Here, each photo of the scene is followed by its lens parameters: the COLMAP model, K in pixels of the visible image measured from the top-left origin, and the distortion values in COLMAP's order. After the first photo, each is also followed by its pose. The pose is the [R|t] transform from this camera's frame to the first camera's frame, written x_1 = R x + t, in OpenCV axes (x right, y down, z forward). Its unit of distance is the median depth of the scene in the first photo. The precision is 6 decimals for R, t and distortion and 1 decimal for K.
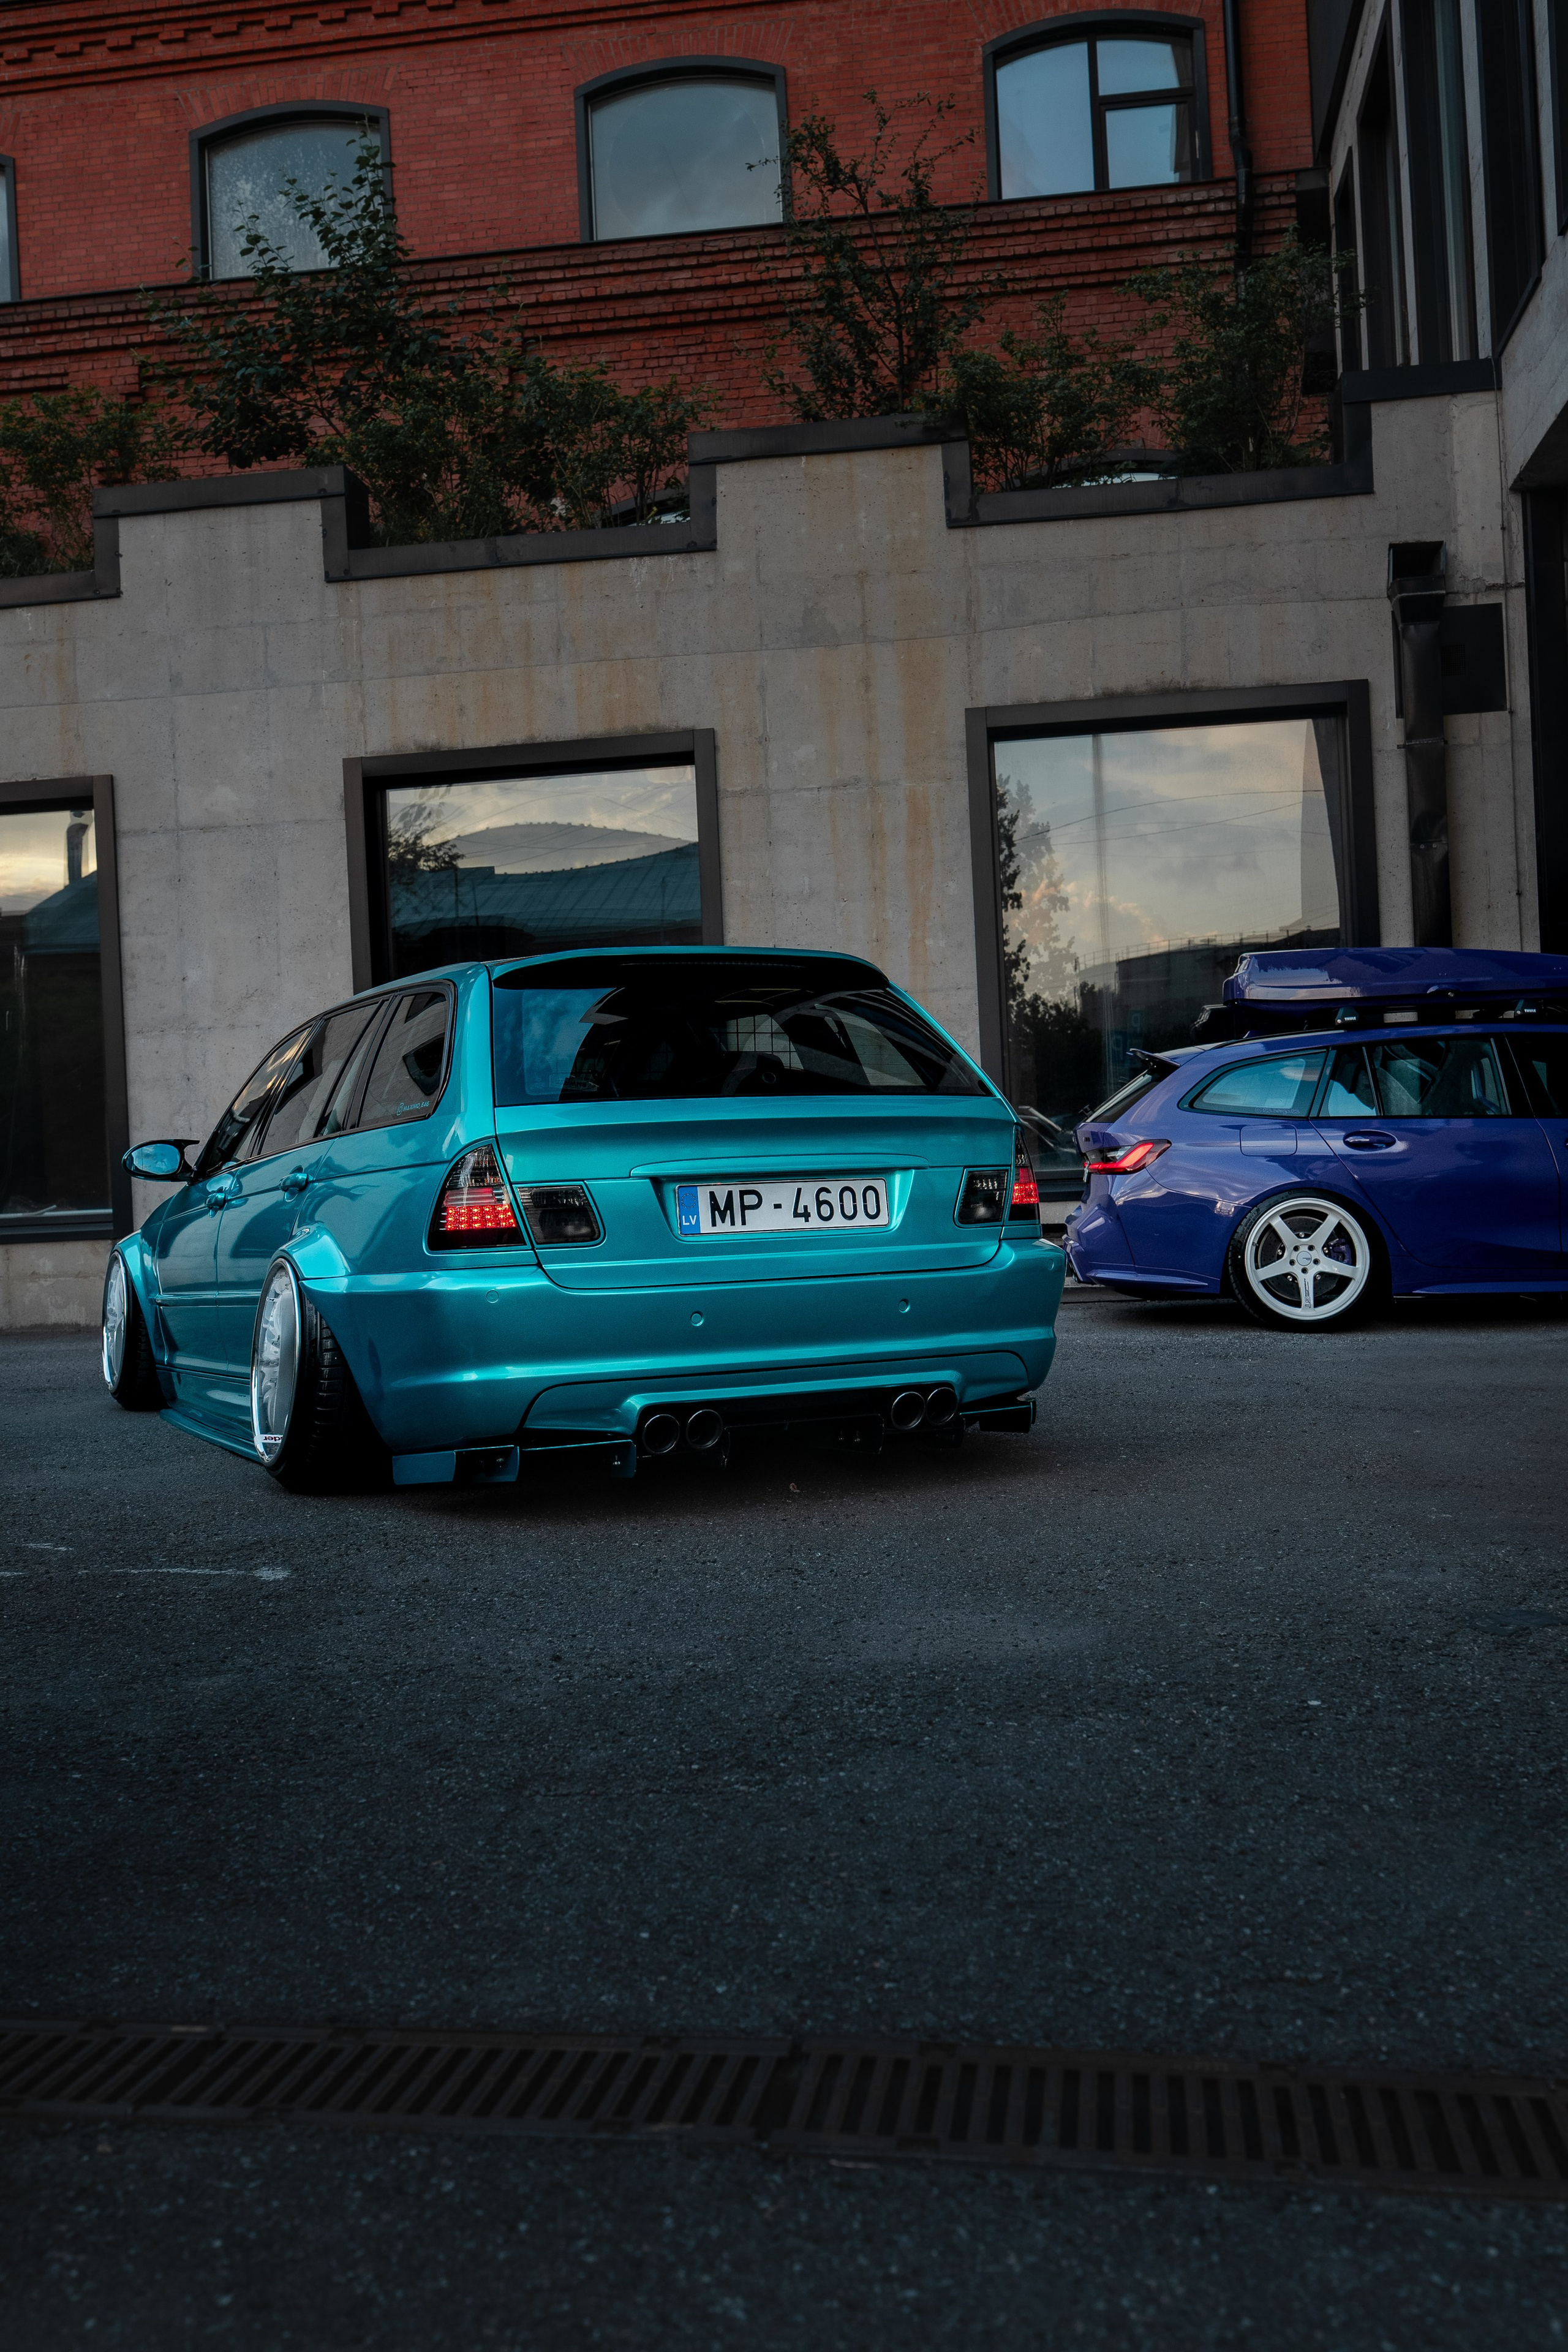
lens RADIAL K [[2073.0, 0, 785.2], [0, 2073.0, 1159.3], [0, 0, 1]] dist [-0.004960, -0.012874]
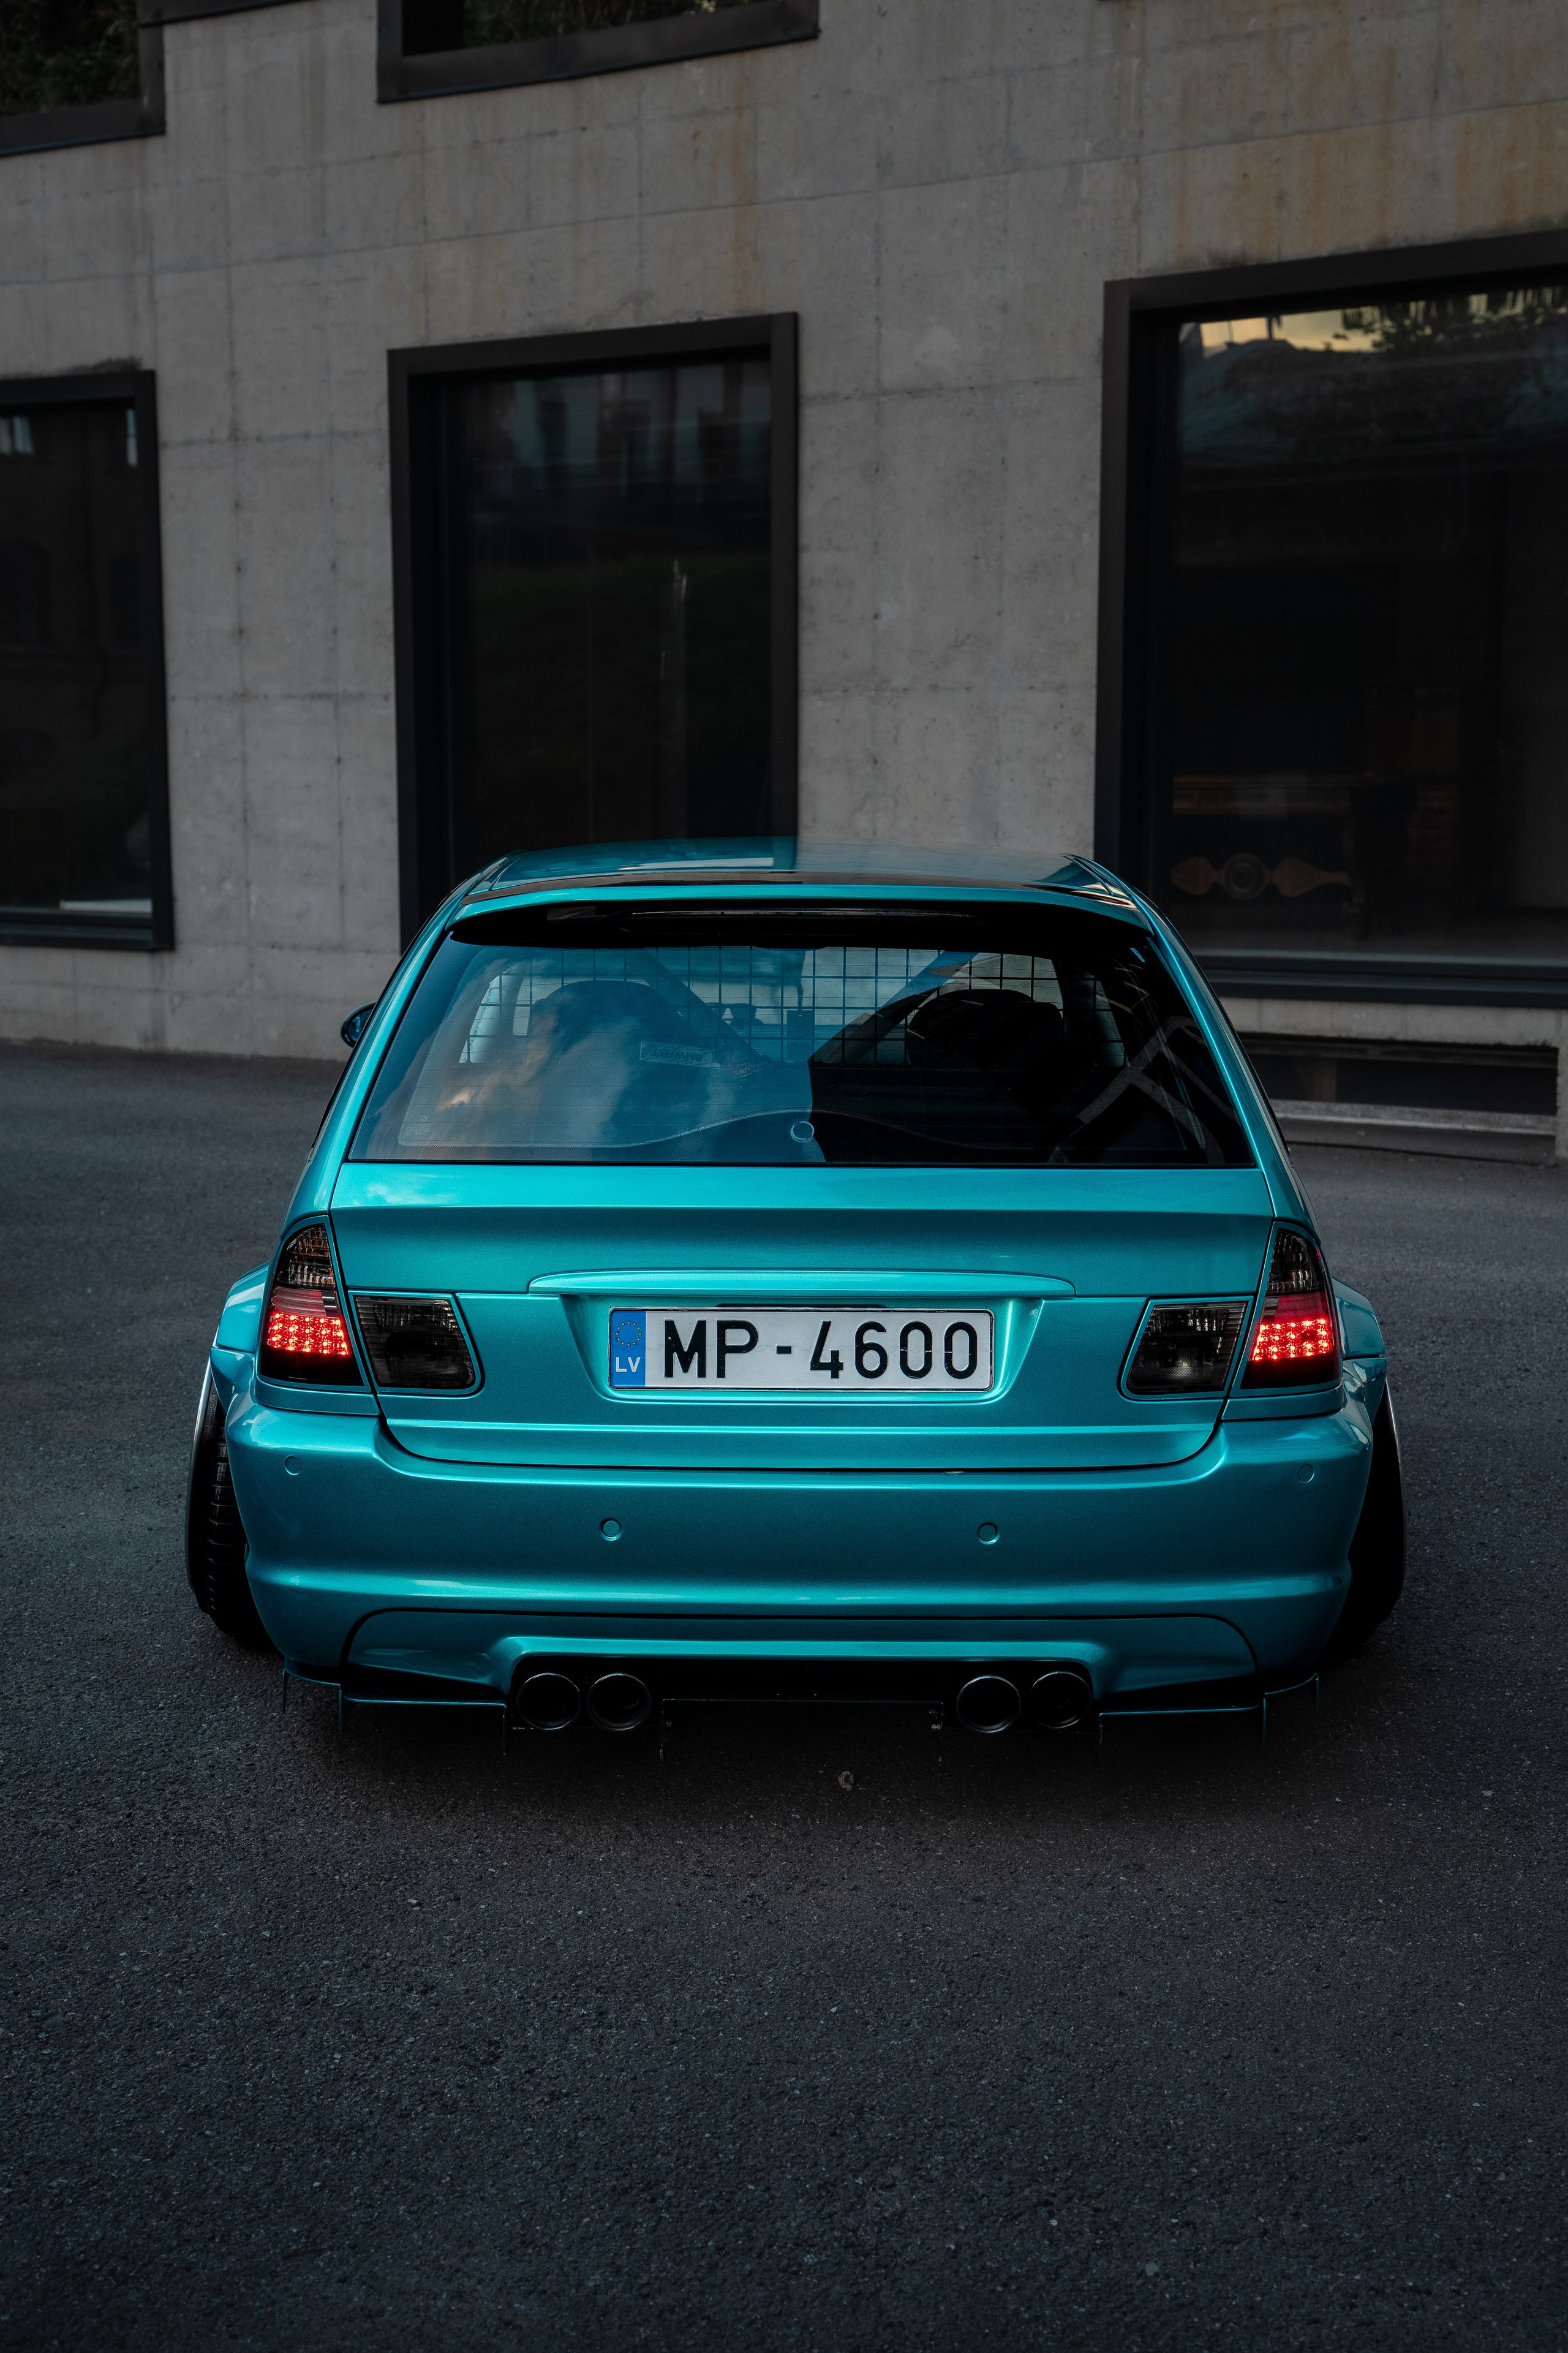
lens RADIAL K [[2954.6, 0, 786.1], [0, 2954.6, 1178.7], [0, 0, 1]] dist [0.069817, 0.000000]
pose [[0.912794, 0.093915, -0.397477, 0.314102], [-0.038574, 0.988677, 0.145018, -0.142475], [0.406595, -0.117039, 0.906081, 0.209699]]
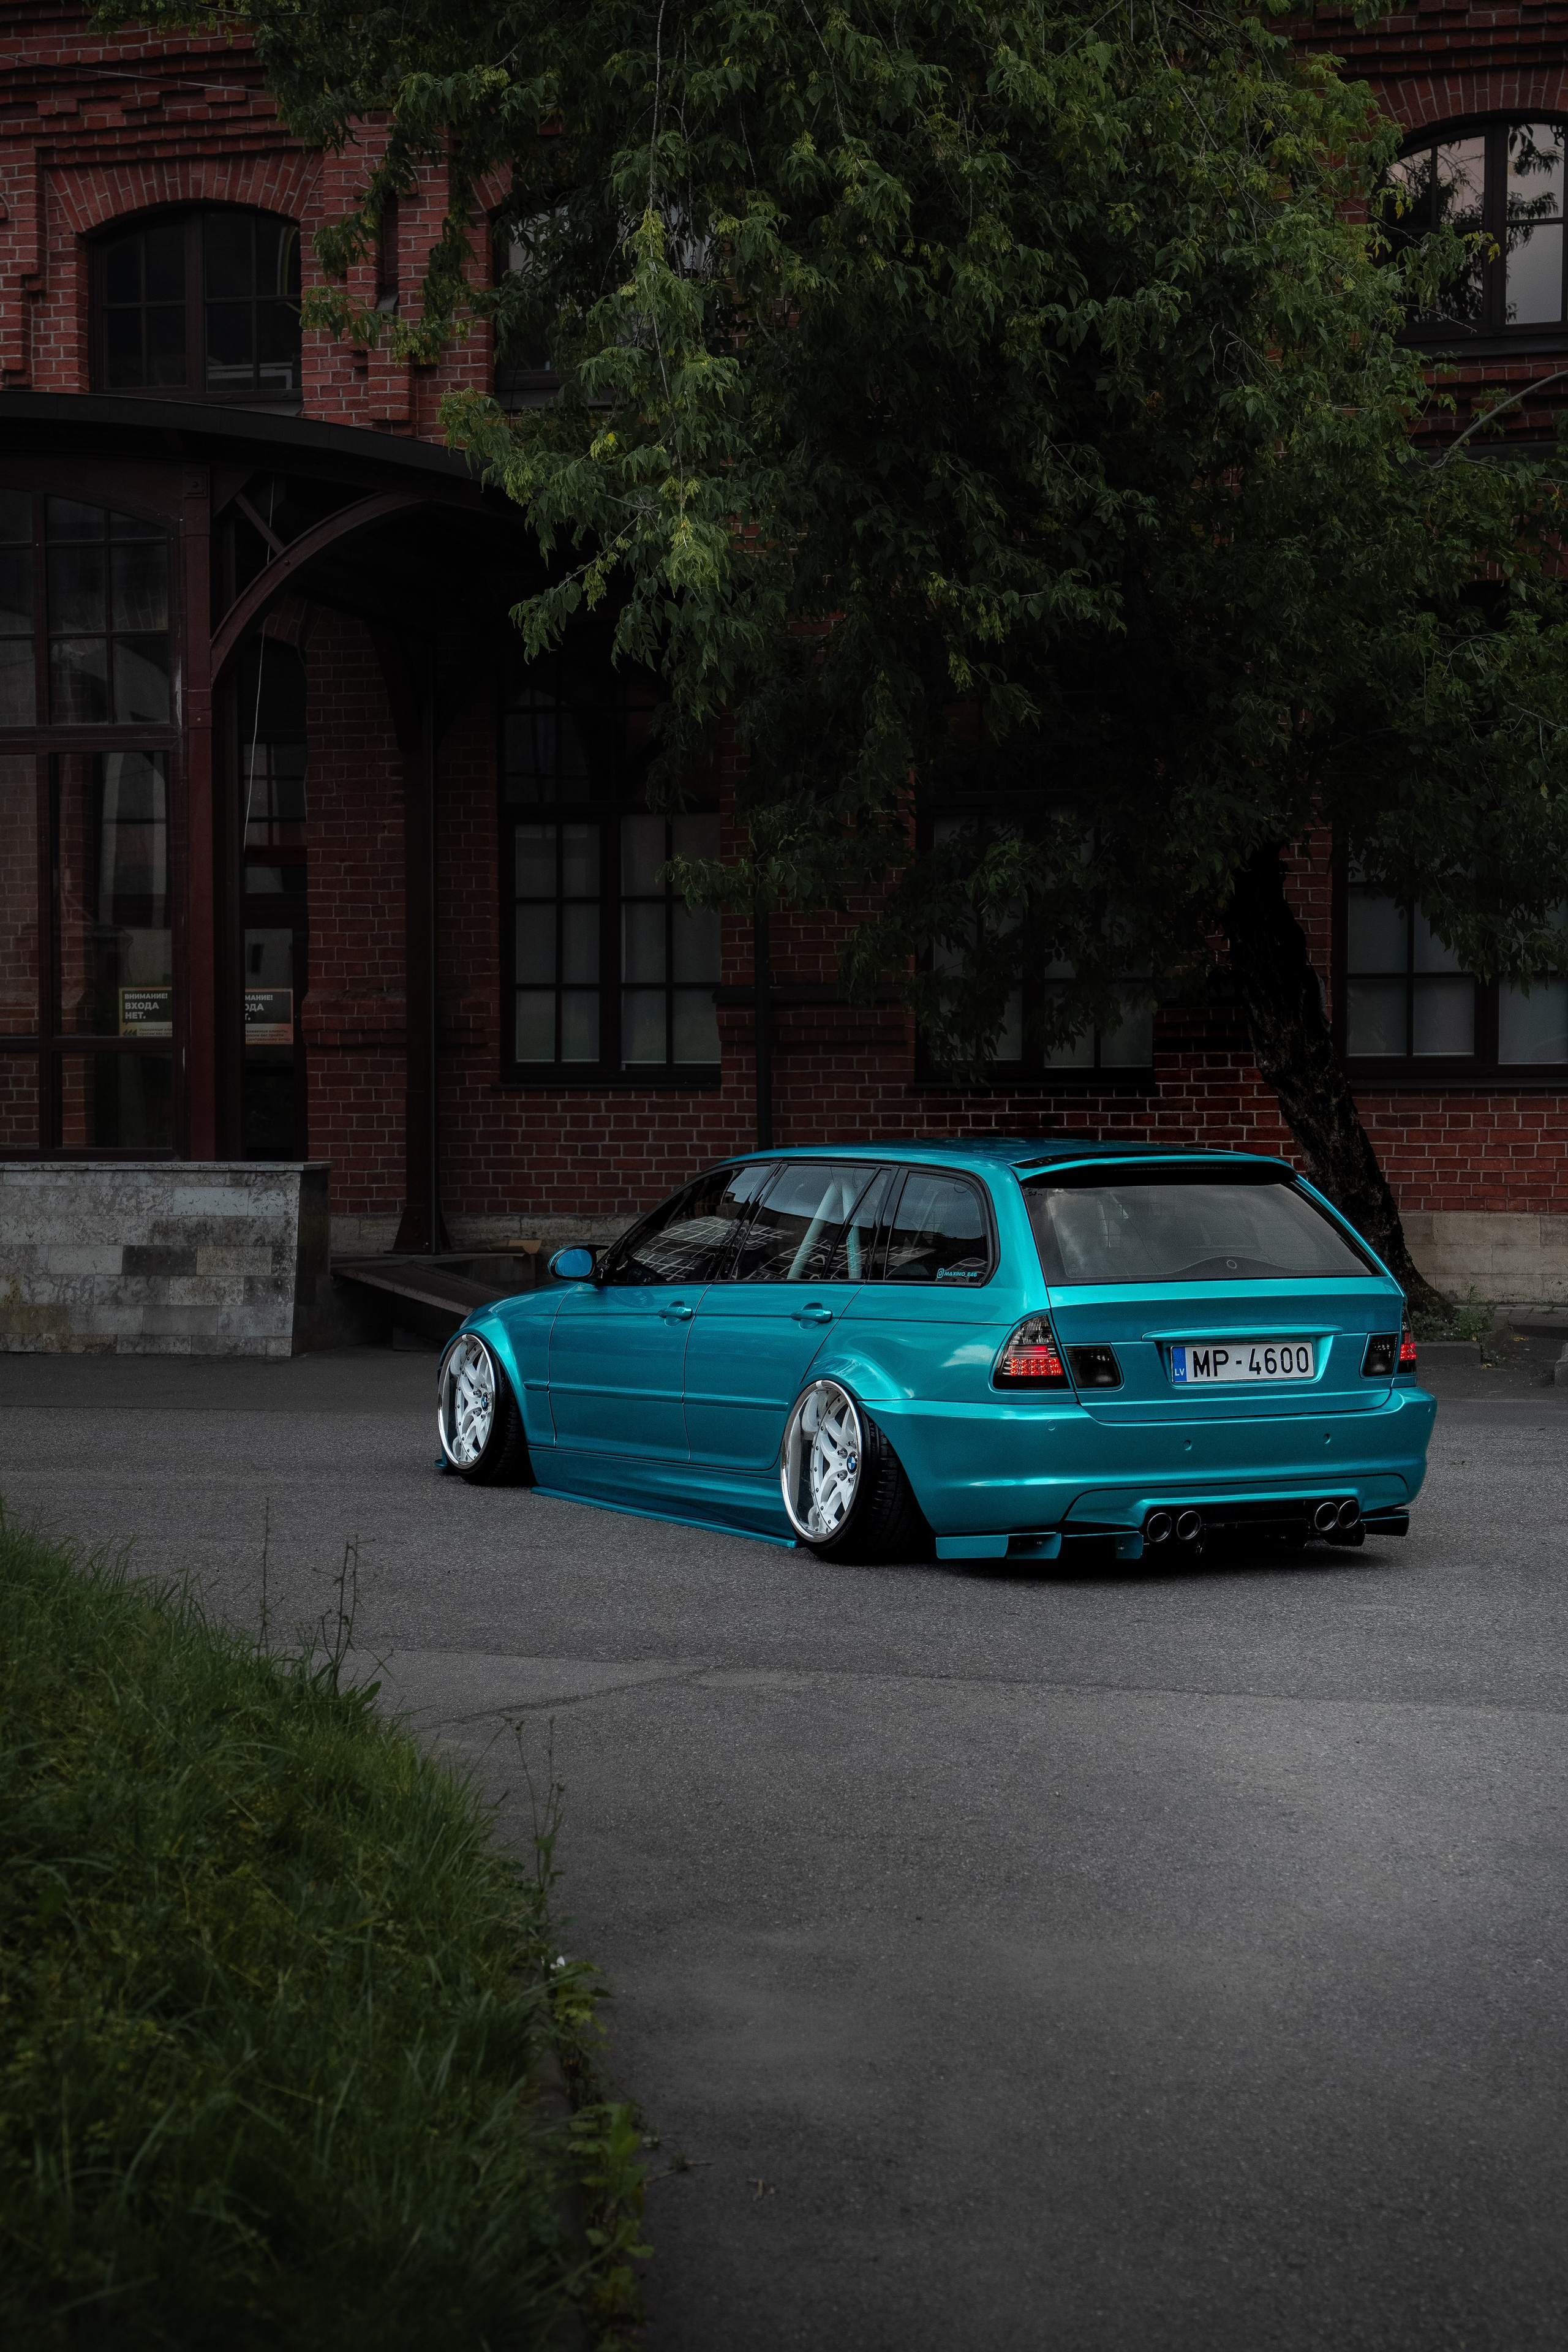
lens RADIAL K [[3705.0, 0, 792.8], [0, 3705.0, 1182.8], [0, 0, 1]] dist [0.201796, 0.000000]
pose [[0.997281, 0.036933, 0.063776, -0.423870], [-0.039443, 0.998478, 0.038547, -0.165088], [-0.062255, -0.040957, 0.997220, -1.305364]]
